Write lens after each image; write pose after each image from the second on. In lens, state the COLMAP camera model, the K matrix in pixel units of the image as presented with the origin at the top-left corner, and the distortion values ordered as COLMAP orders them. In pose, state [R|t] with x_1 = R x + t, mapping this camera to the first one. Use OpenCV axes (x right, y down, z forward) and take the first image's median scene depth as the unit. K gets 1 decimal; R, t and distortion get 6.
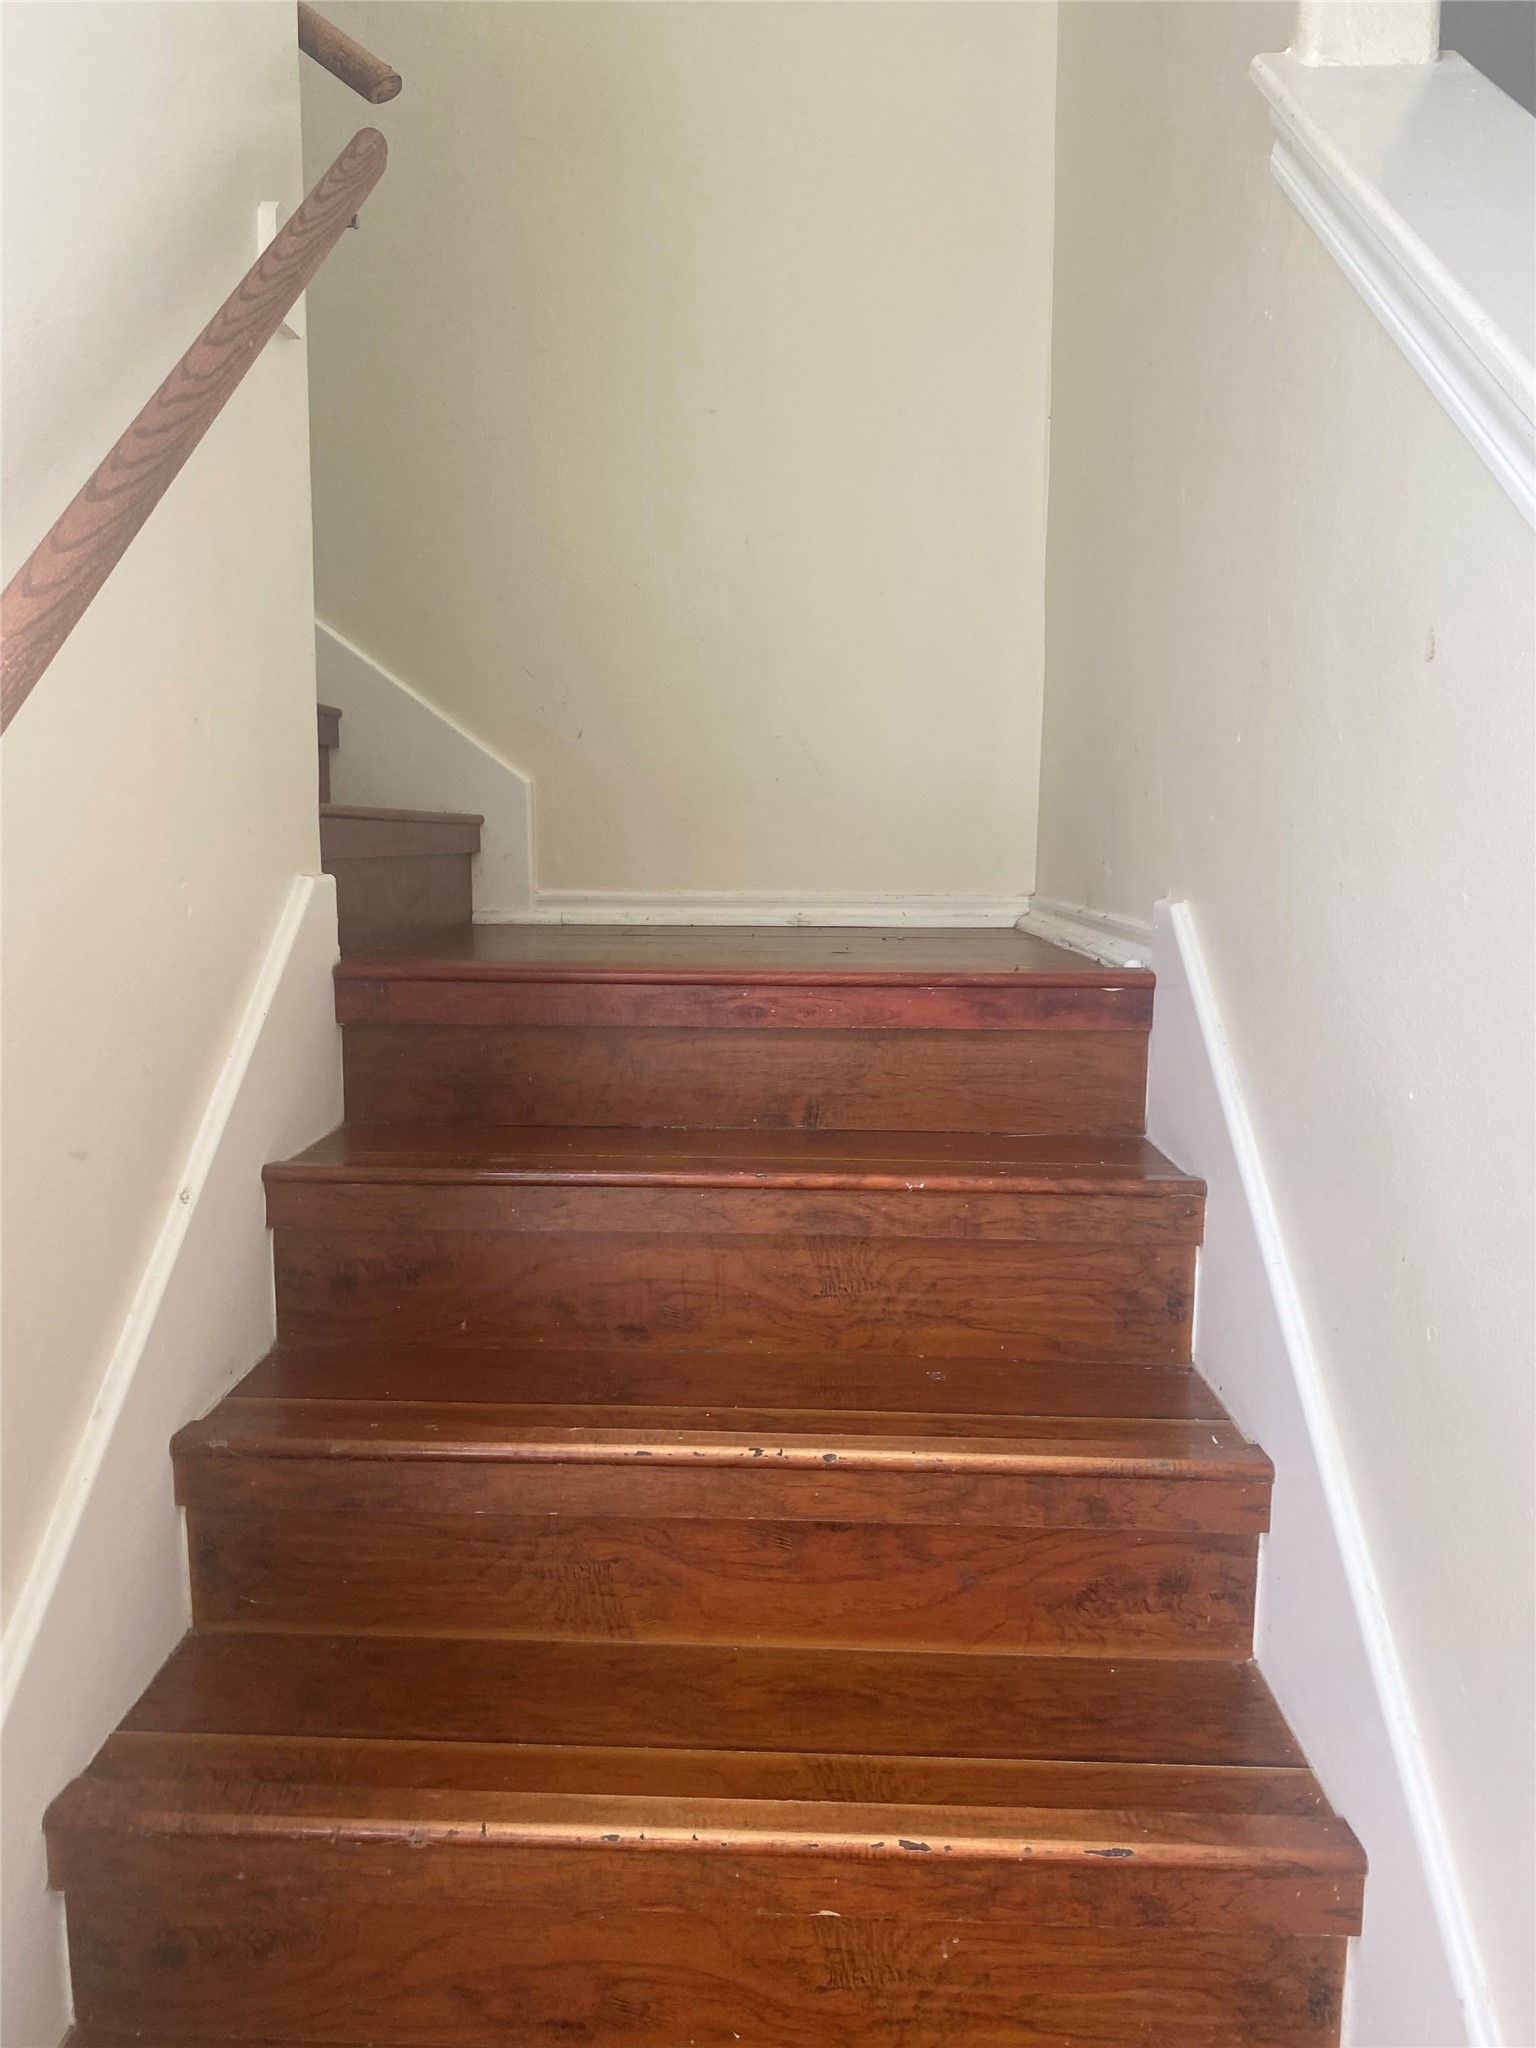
lens RADIAL K [[1549.6, 0, 765.5], [0, 1549.6, 1023.4], [0, 0, 1]] dist [0.021928, -0.033363]
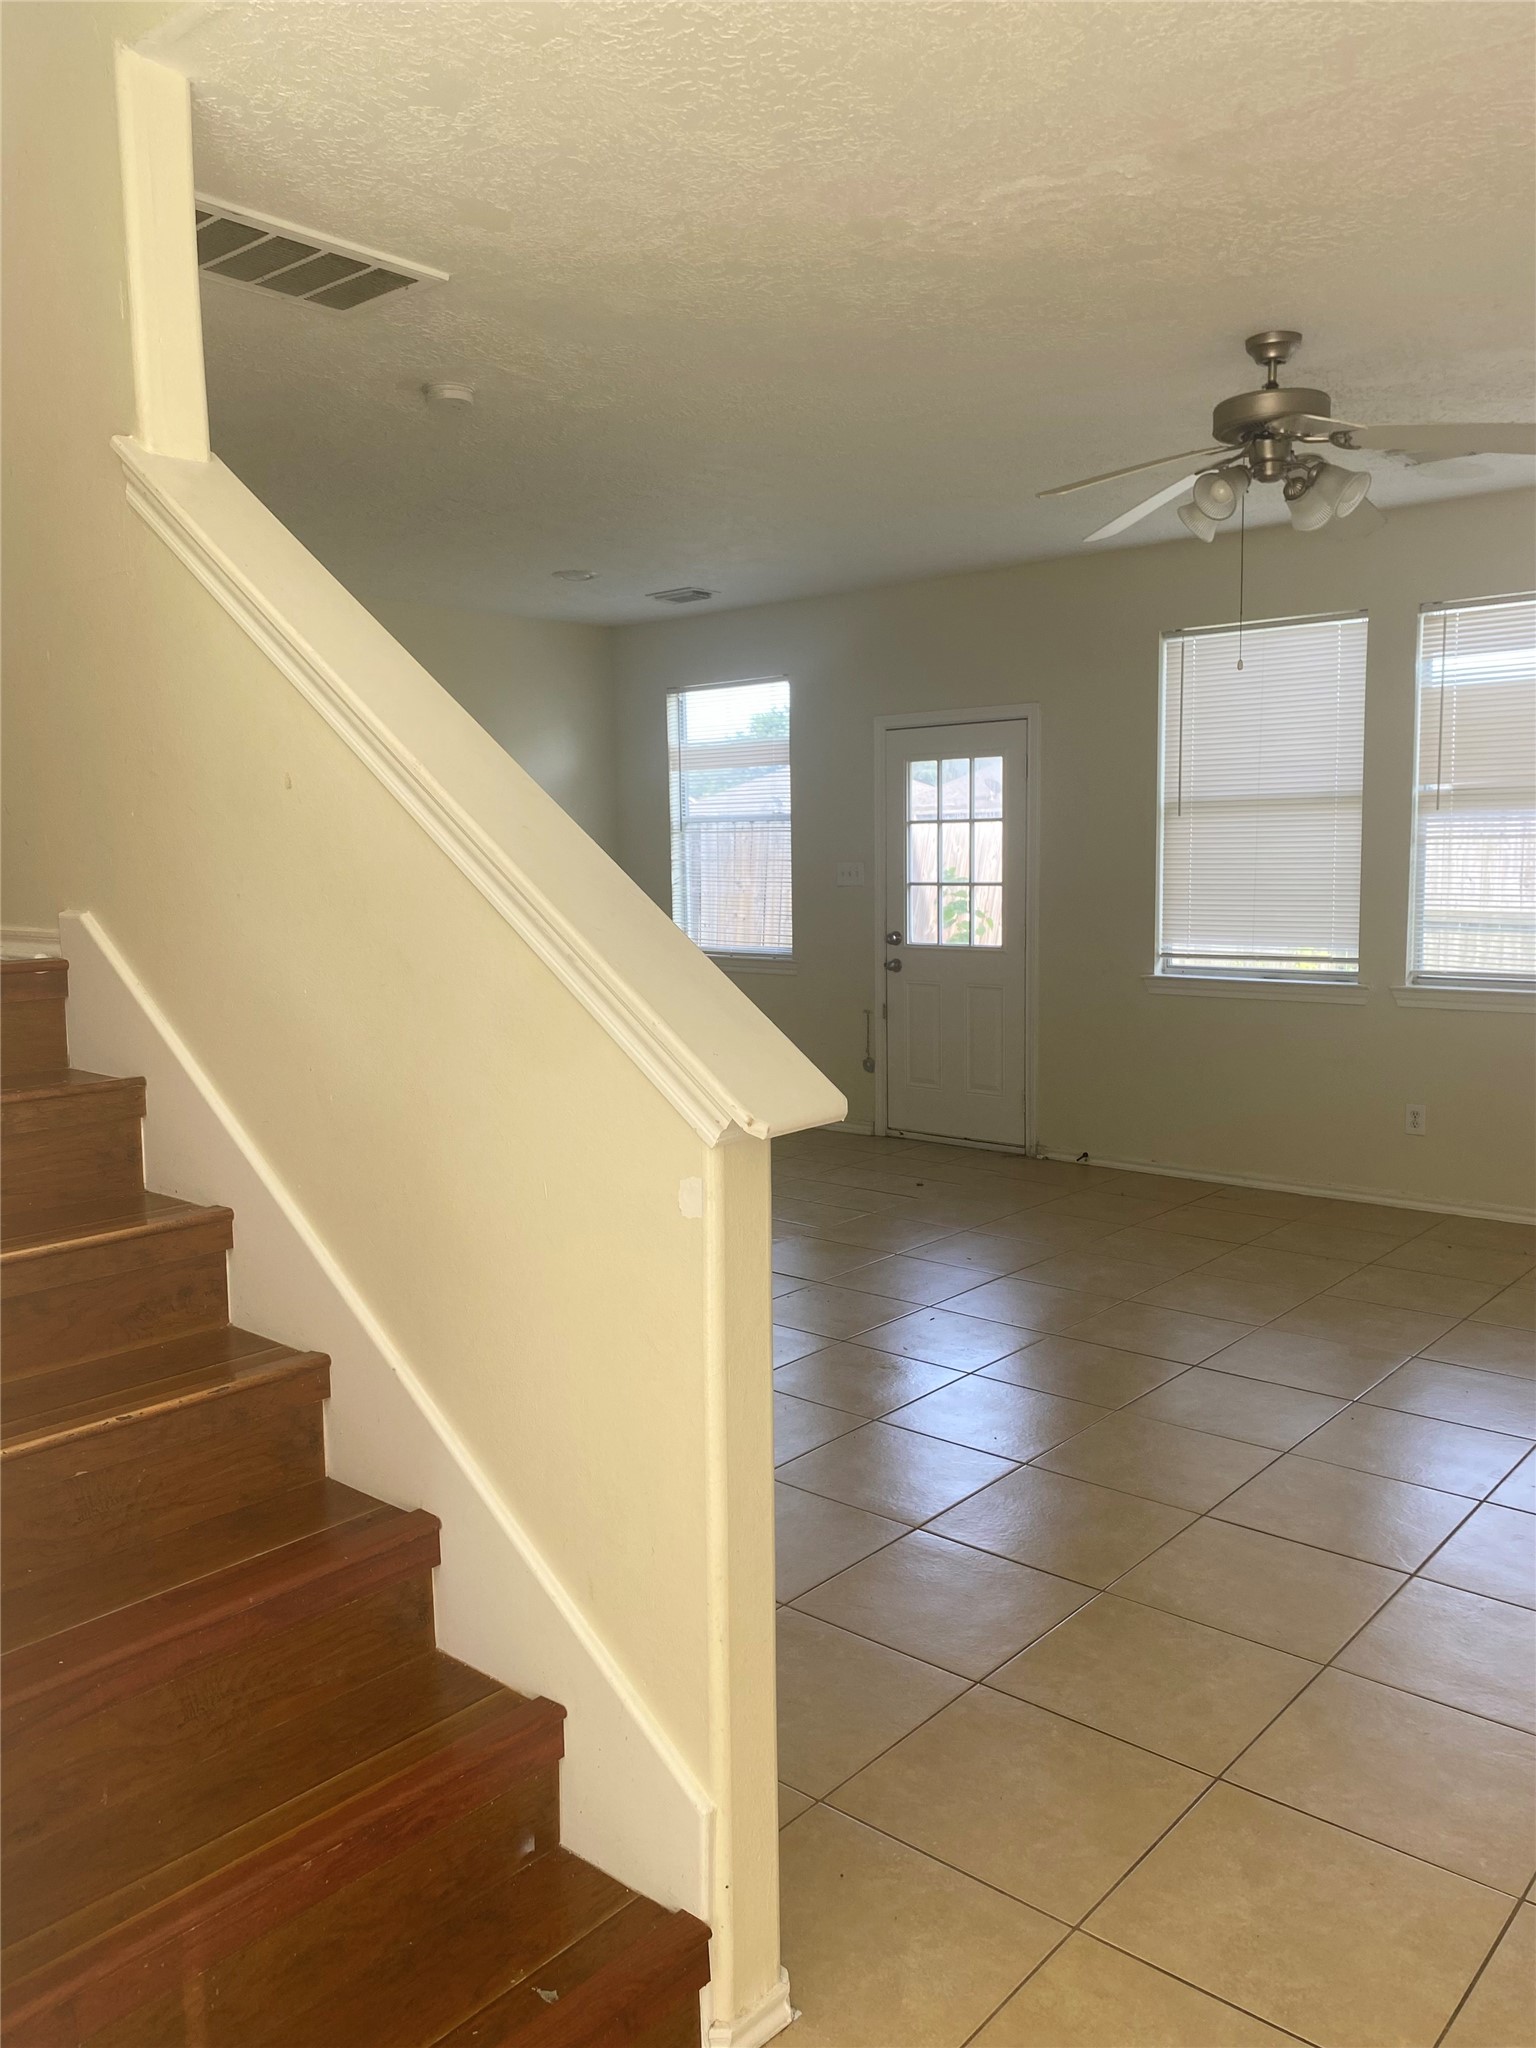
lens RADIAL K [[1549.6, 0, 767.3], [0, 1549.6, 1024.9], [0, 0, 1]] dist [0.021928, -0.033363]
pose [[0.624066, -0.113237, 0.773123, -0.667934], [0.118546, 0.991711, 0.049562, 0.049201], [-0.772327, 0.060720, 0.632316, -0.662946]]
